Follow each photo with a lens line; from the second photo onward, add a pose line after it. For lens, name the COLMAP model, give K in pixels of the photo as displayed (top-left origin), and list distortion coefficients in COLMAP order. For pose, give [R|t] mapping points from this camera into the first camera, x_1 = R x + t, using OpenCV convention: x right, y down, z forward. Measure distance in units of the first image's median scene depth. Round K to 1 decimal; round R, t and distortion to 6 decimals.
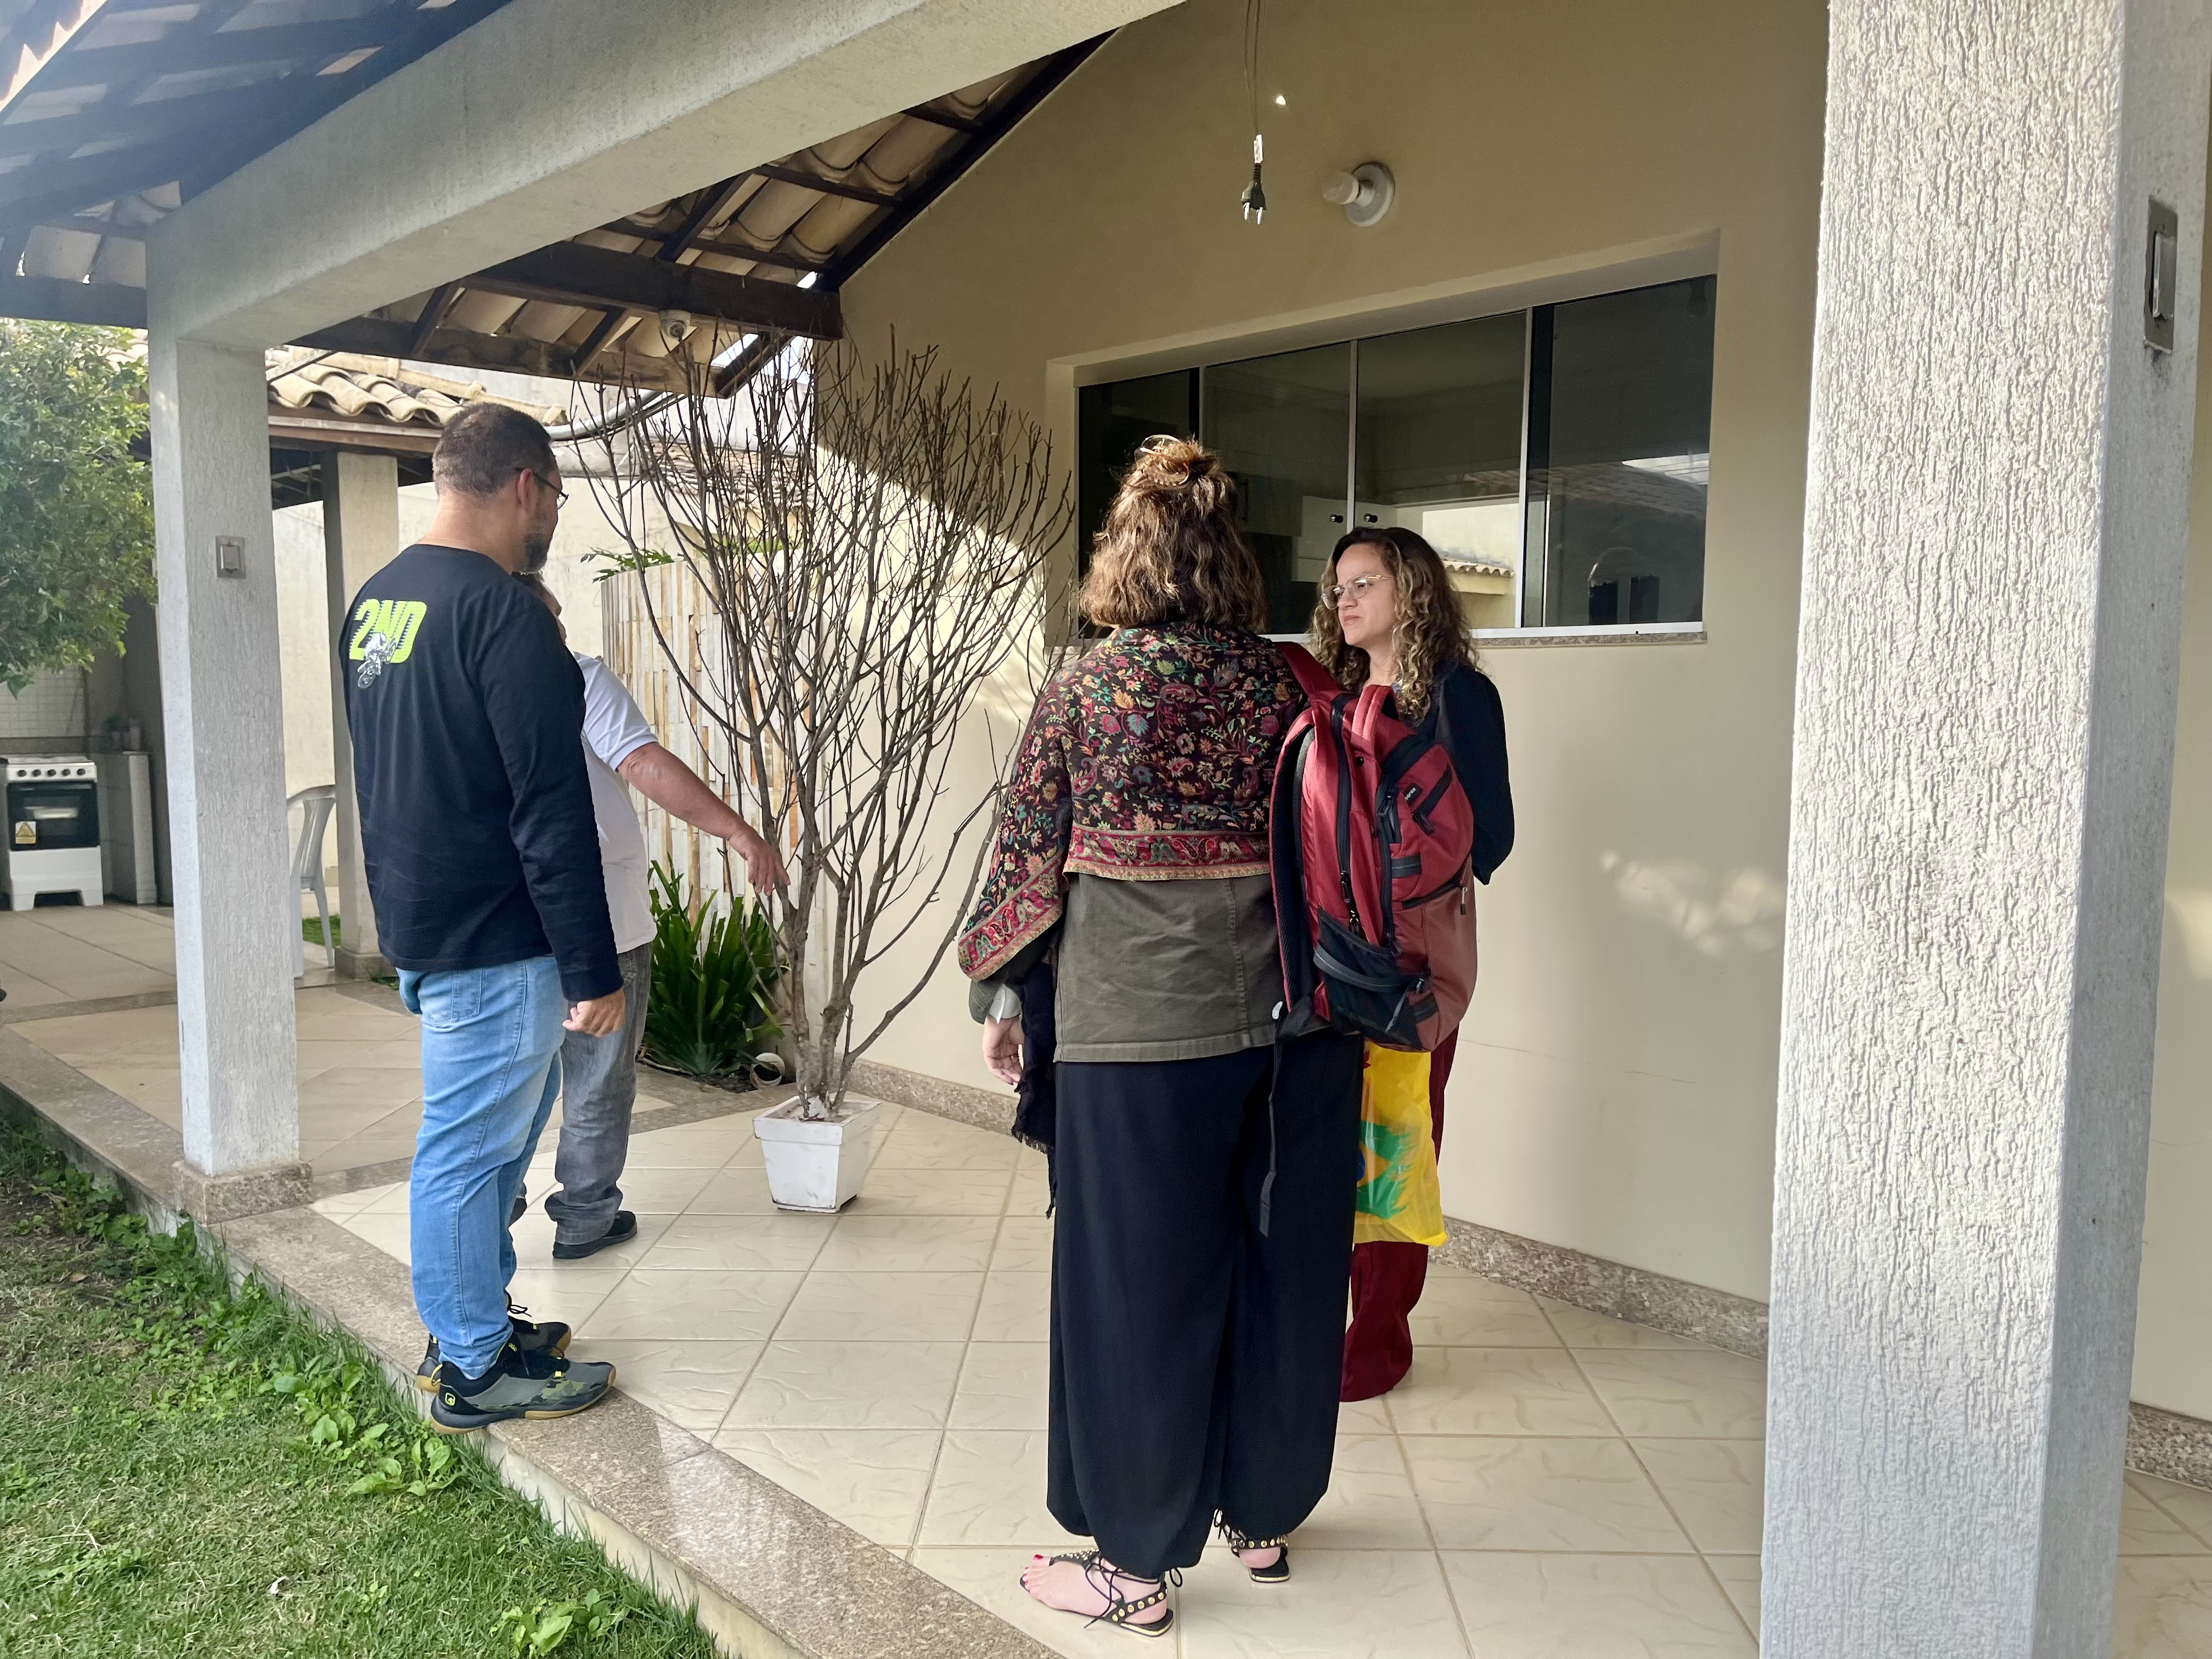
lens RADIAL K [[1696.1, 0, 1112.2], [0, 1696.1, 879.3], [0, 0, 1]] dist [0.119599, -0.174283]
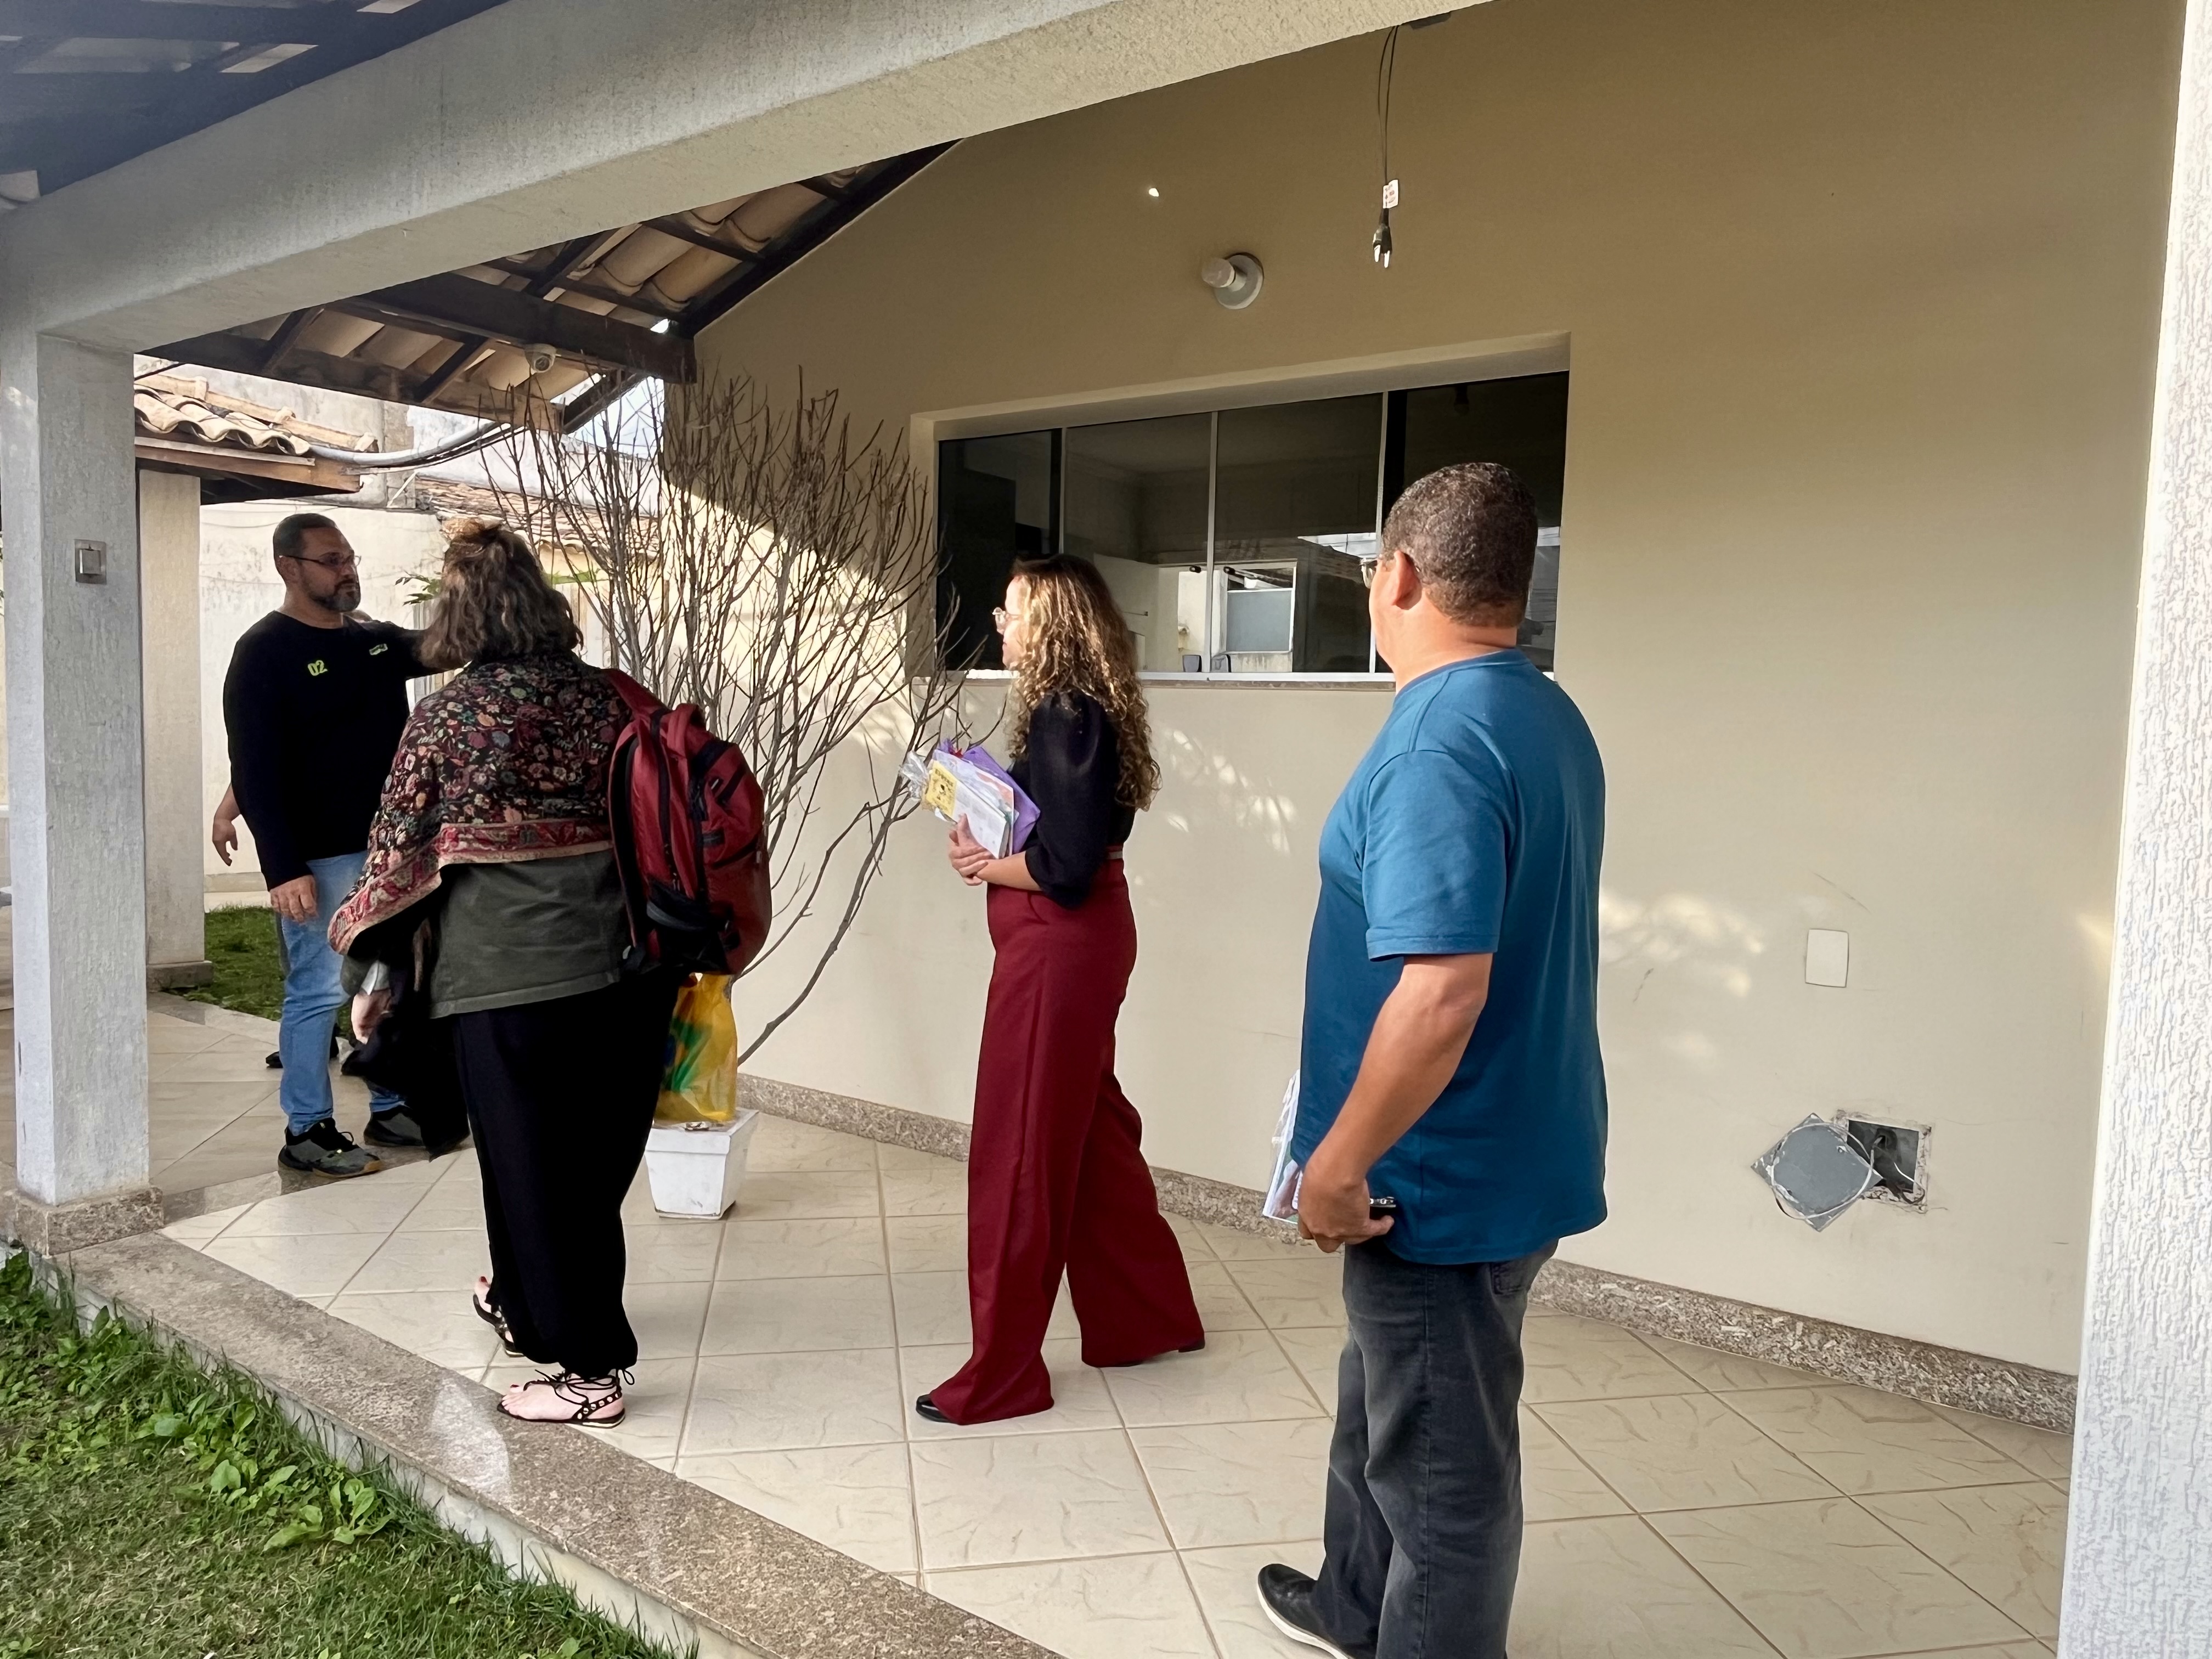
lens RADIAL K [[1481.8, 0, 1104.9], [0, 1481.8, 854.6], [0, 0, 1]] dist [-0.001175, -0.003689]
pose [[0.980718, 0.006371, 0.195324, -0.138441], [-0.002092, 0.999753, -0.022104, -0.006609], [-0.195417, 0.021269, 0.980490, 0.099343]]
